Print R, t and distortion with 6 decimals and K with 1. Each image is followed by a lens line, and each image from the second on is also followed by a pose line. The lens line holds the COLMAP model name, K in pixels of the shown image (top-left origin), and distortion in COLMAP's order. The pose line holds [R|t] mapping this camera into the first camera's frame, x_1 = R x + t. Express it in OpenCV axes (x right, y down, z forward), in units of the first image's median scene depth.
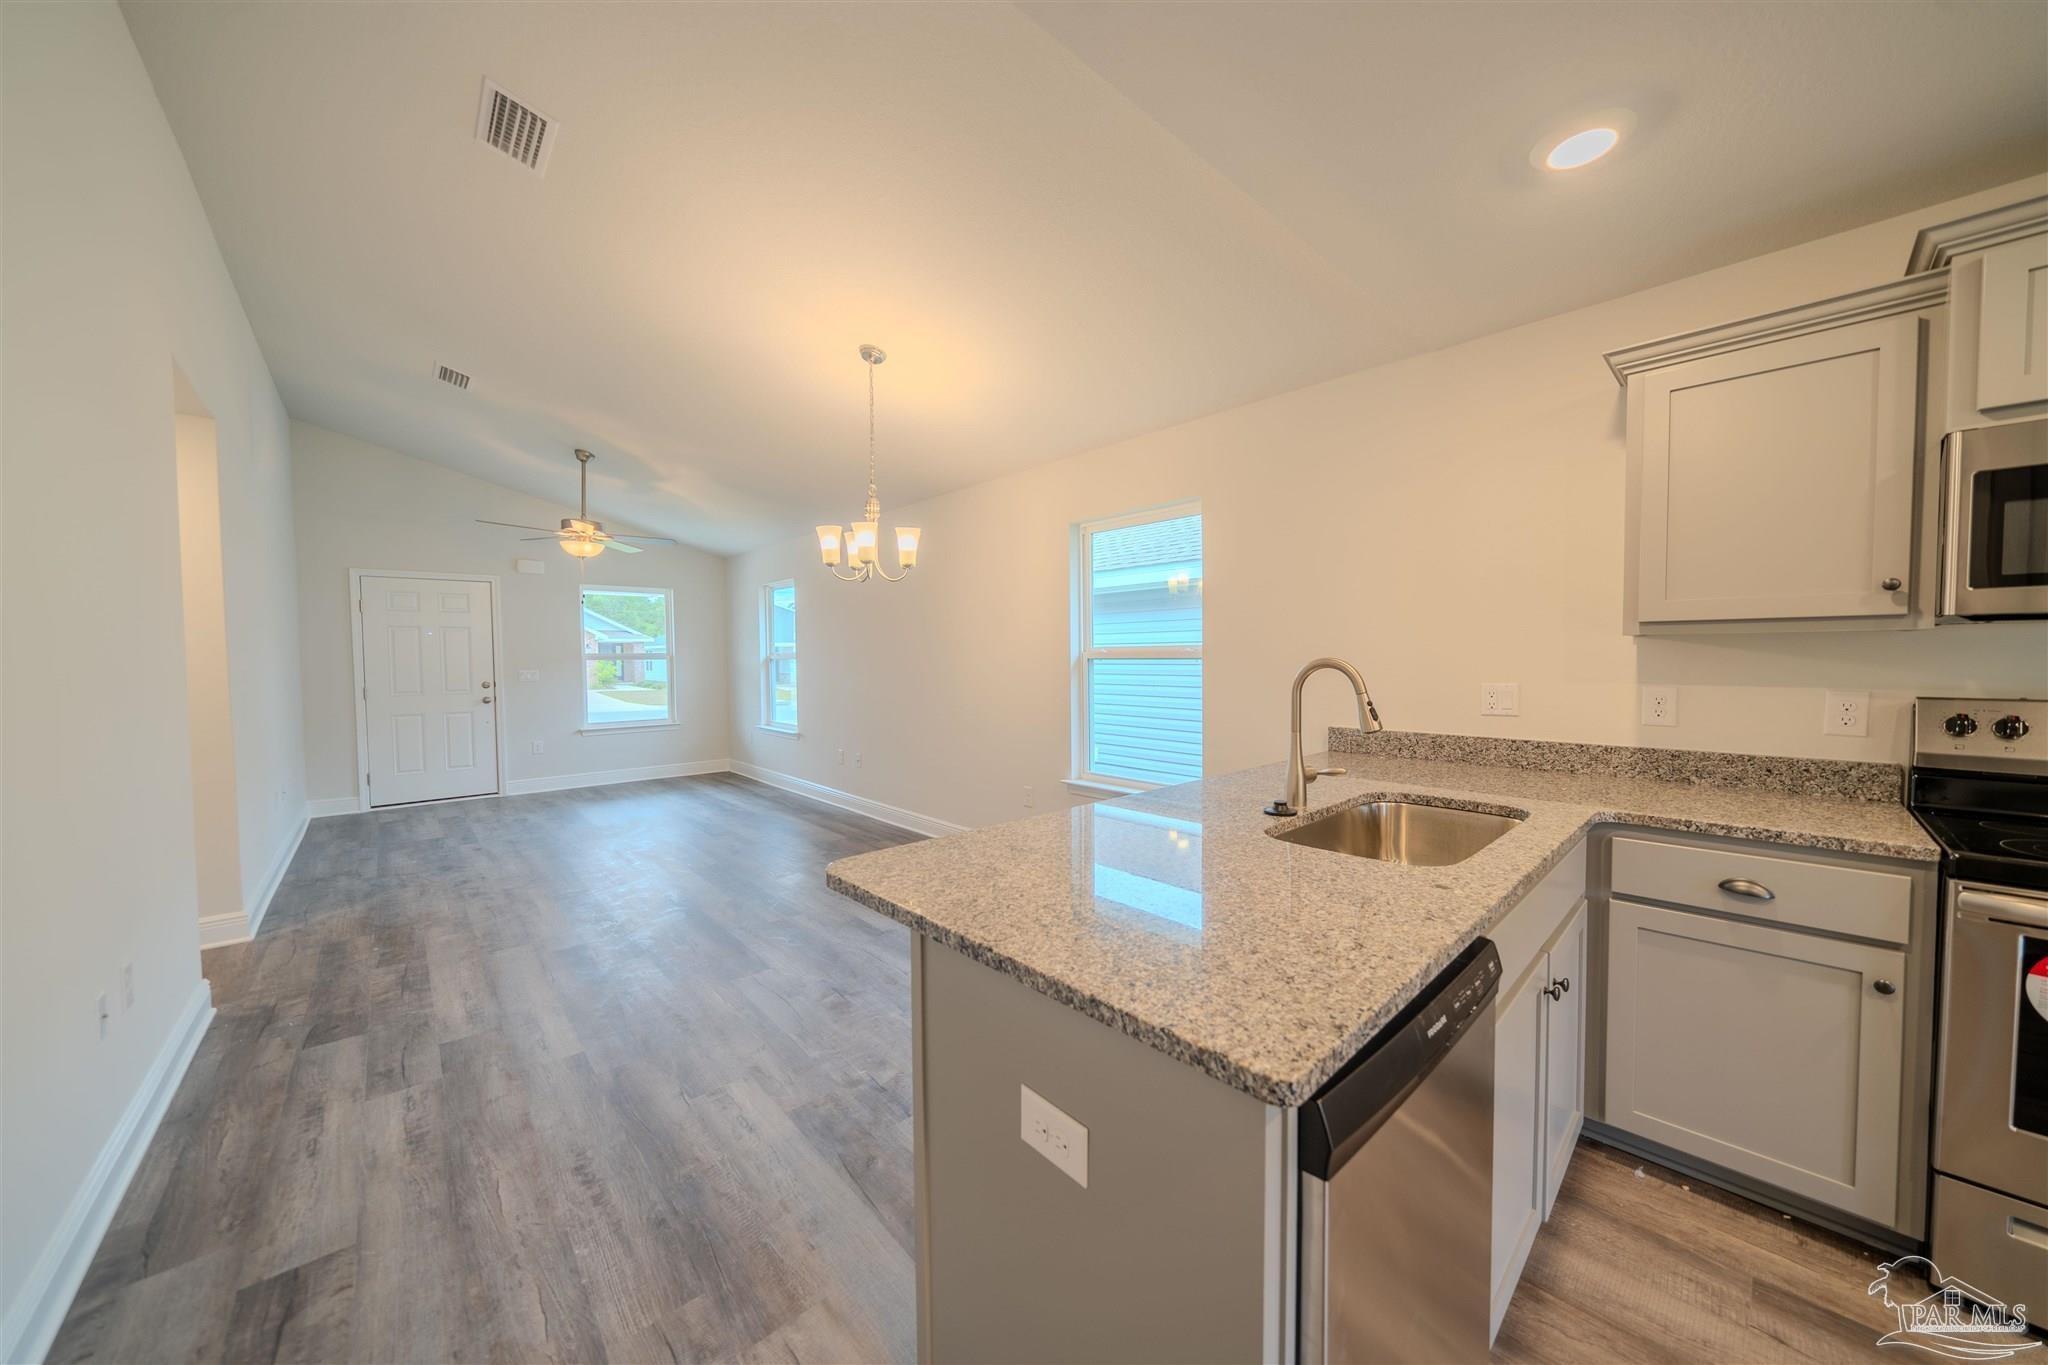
lens RADIAL K [[691.7, 0, 1011.7], [0, 691.7, 680.0], [0, 0, 1]] dist [-0.007637, -0.000009]
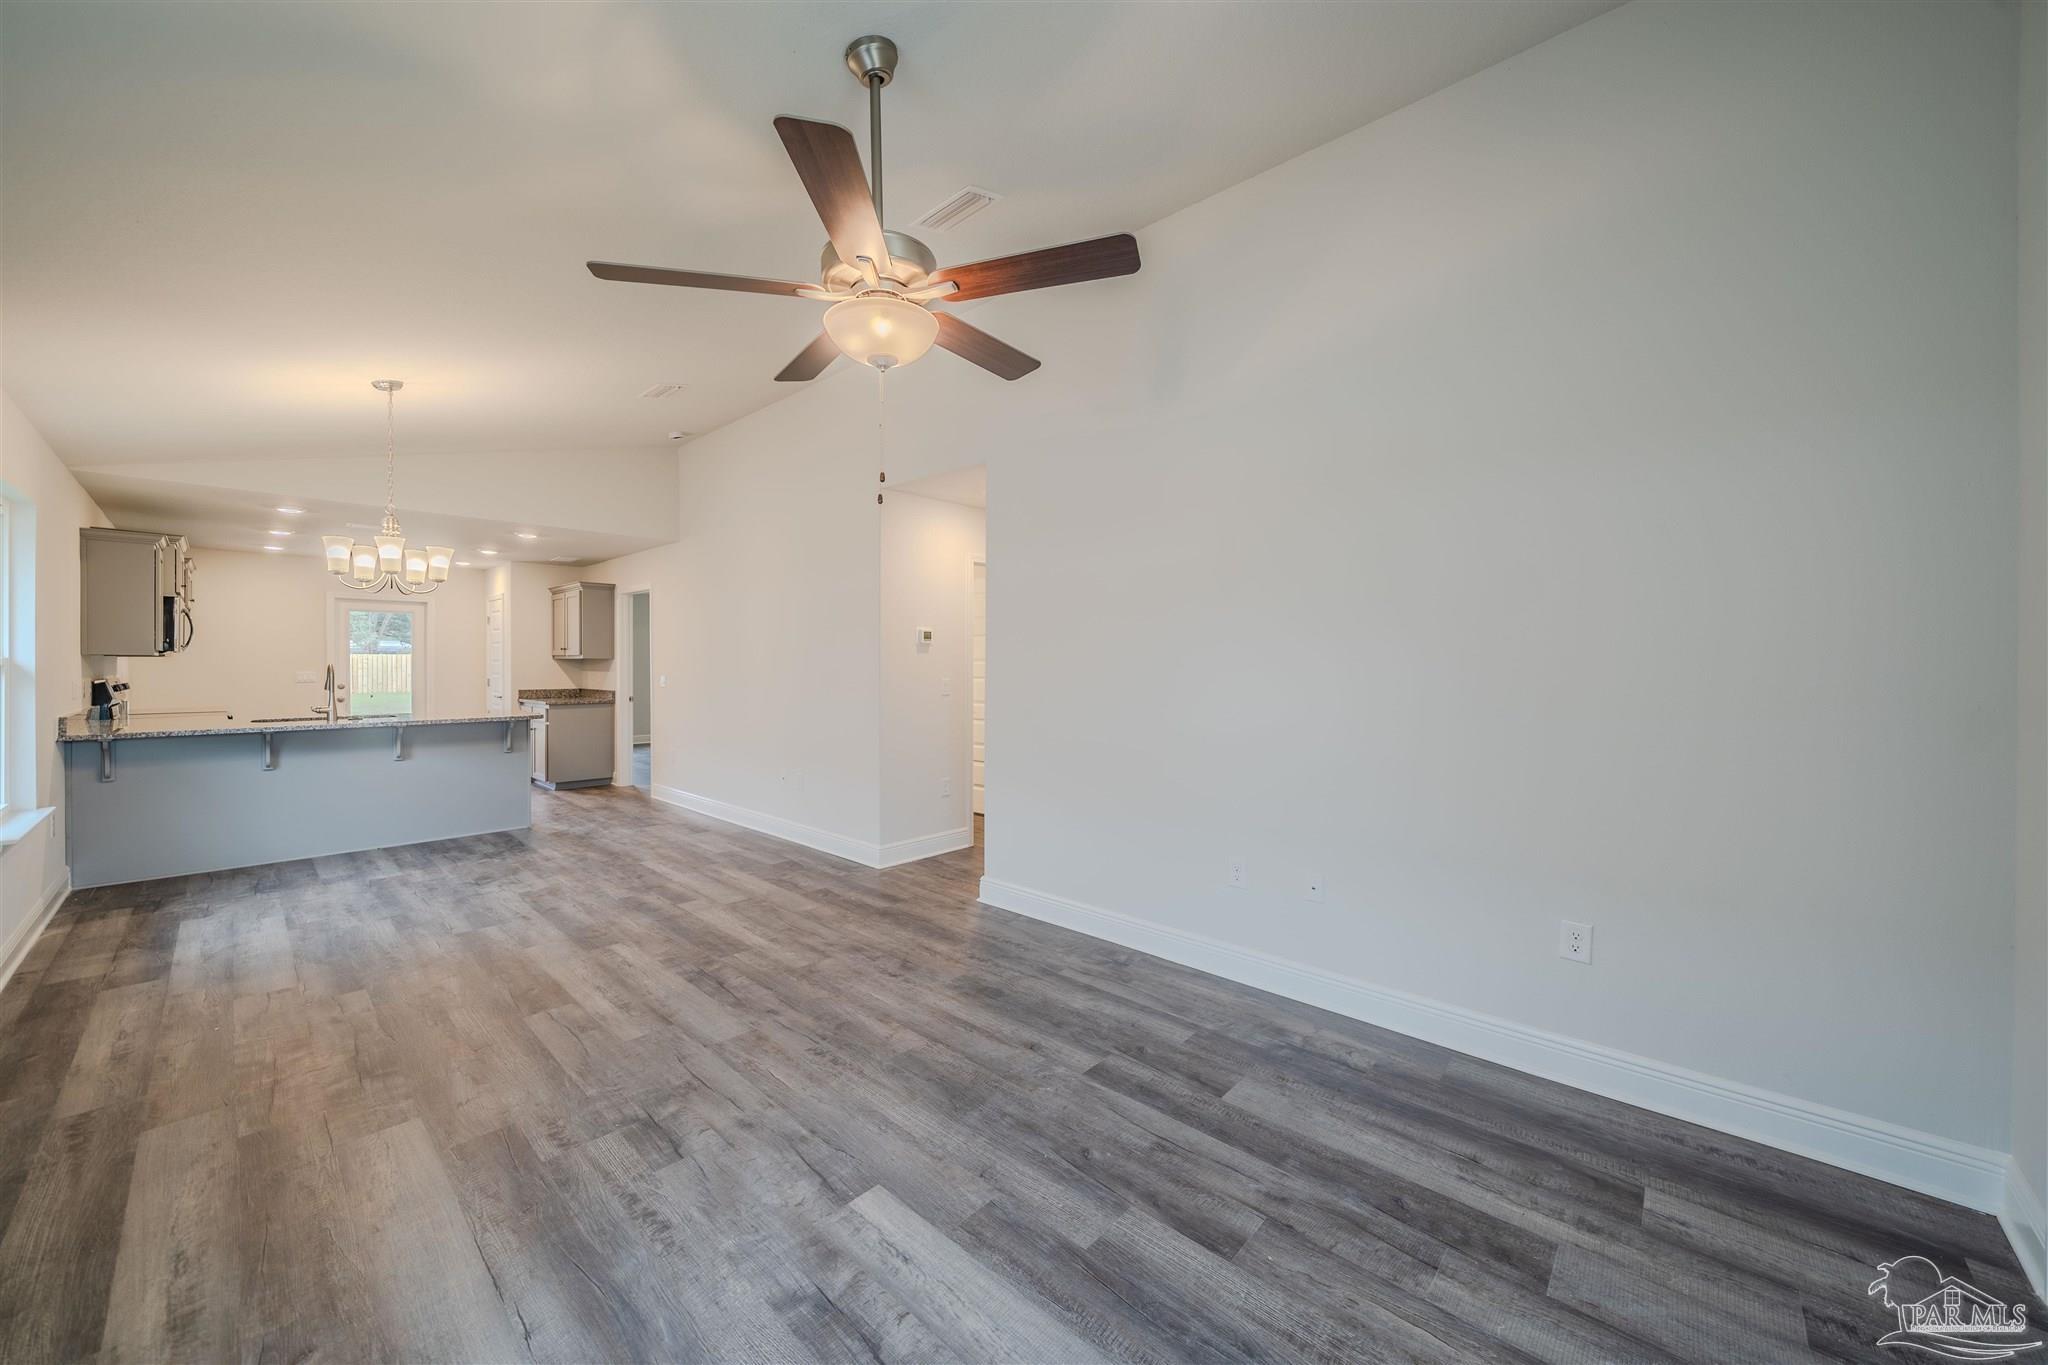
lens RADIAL K [[749.0, 0, 1041.4], [0, 749.0, 668.9], [0, 0, 1]] dist [-0.007134, -0.000113]
pose [[-0.994114, 0.006011, -0.108173, -1.988155], [0.001637, 0.999179, 0.040478, -0.125754], [0.108327, 0.040063, -0.993308, 4.168896]]
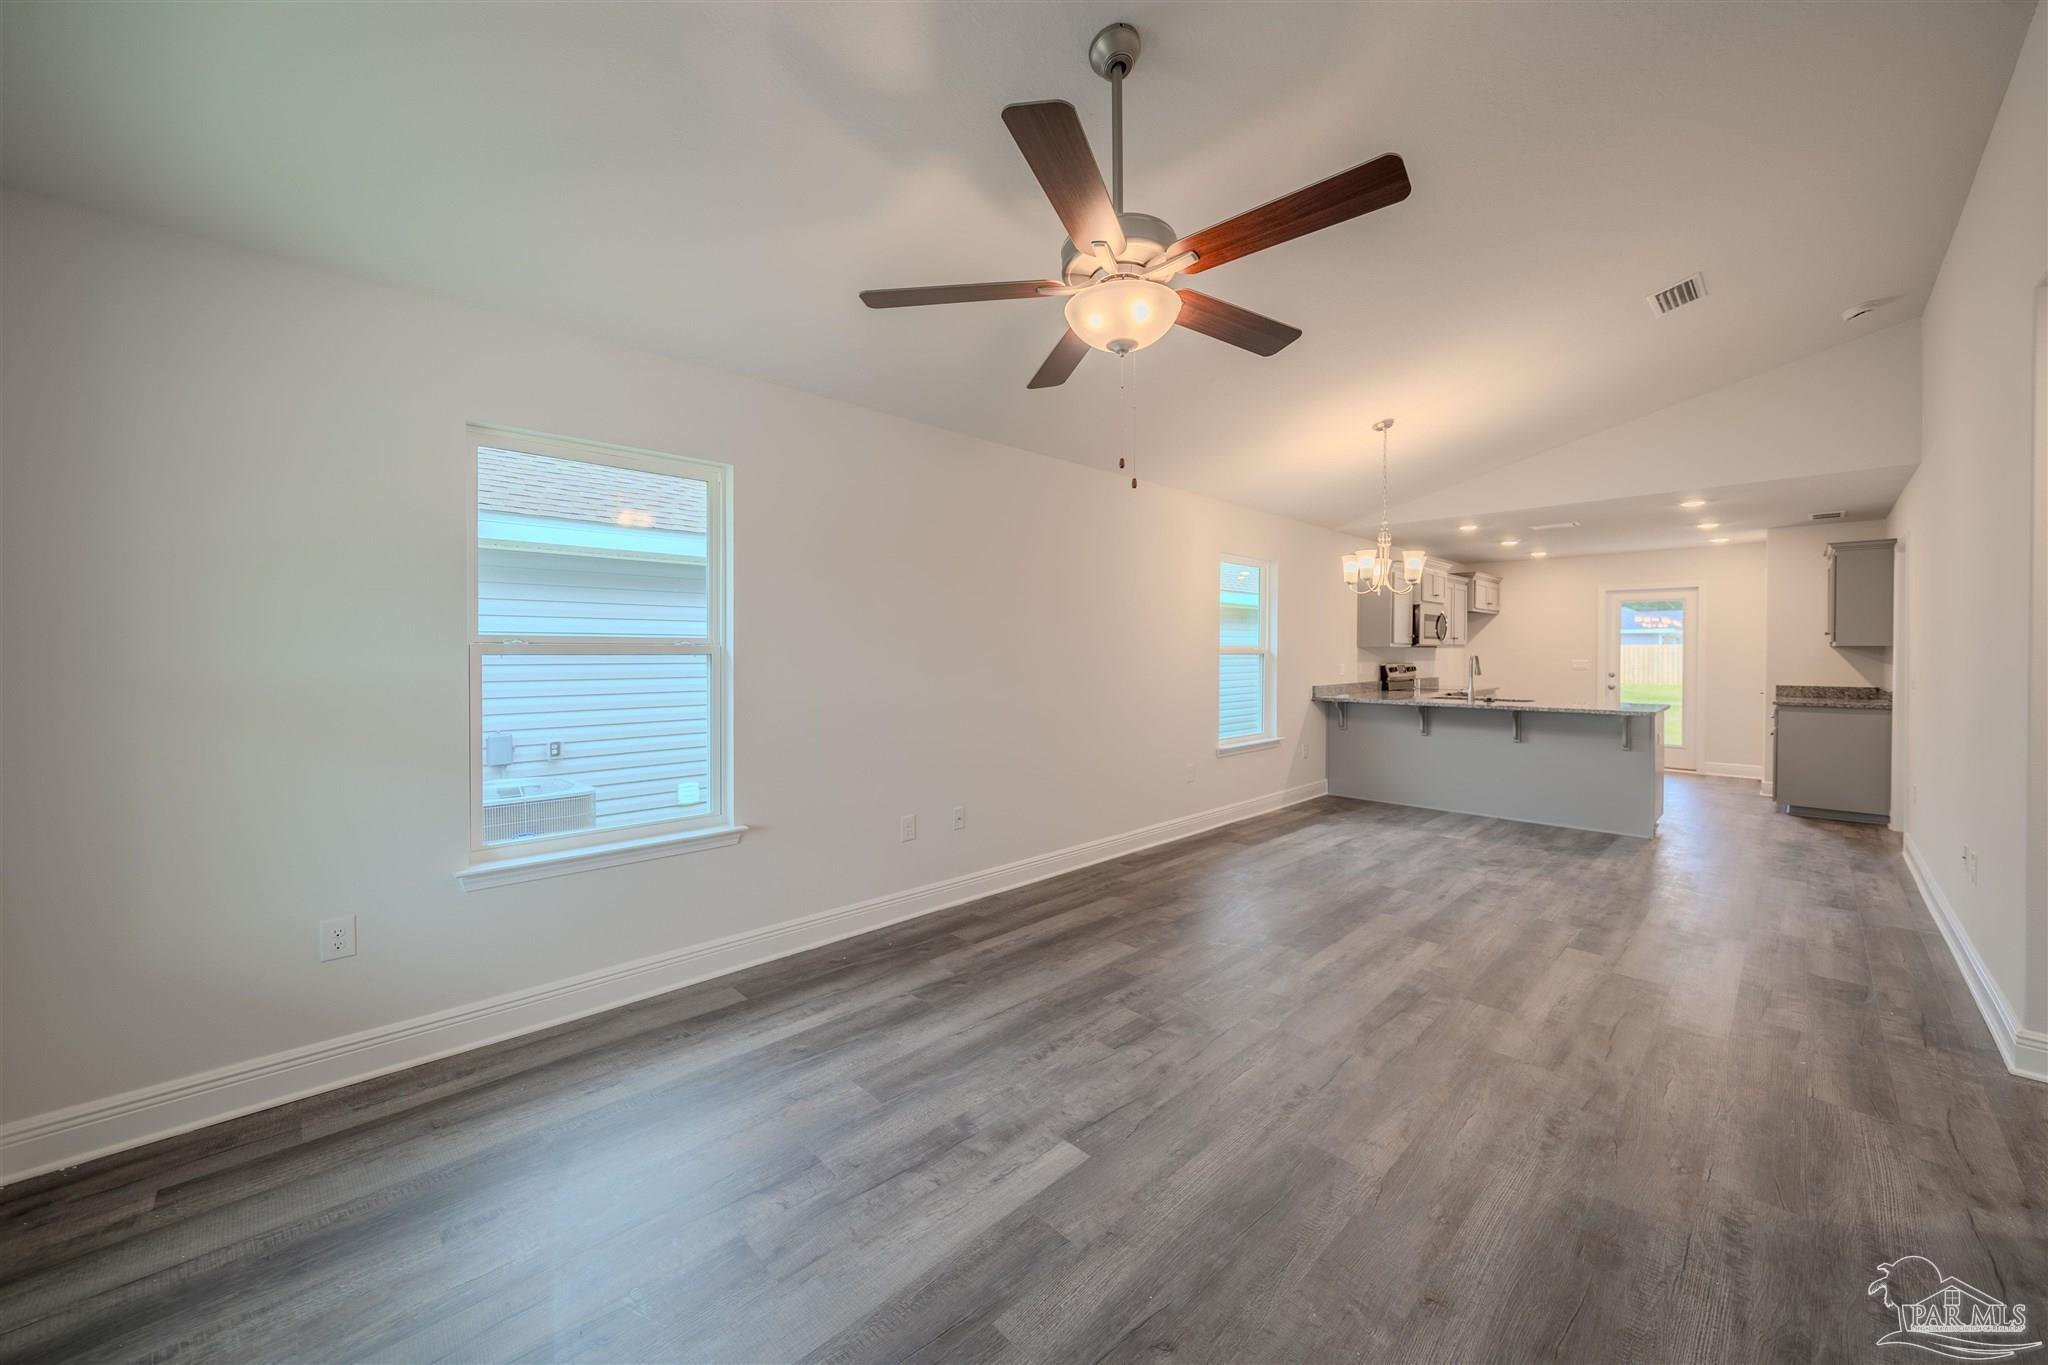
lens RADIAL K [[751.2, 0, 991.9], [0, 751.2, 657.7], [0, 0, 1]] dist [-0.006580, -0.000097]
pose [[-0.009572, -0.001493, 0.999953, -2.980030], [0.032478, 0.999471, 0.001803, -0.089126], [-0.999427, 0.032493, -0.009518, 3.237242]]
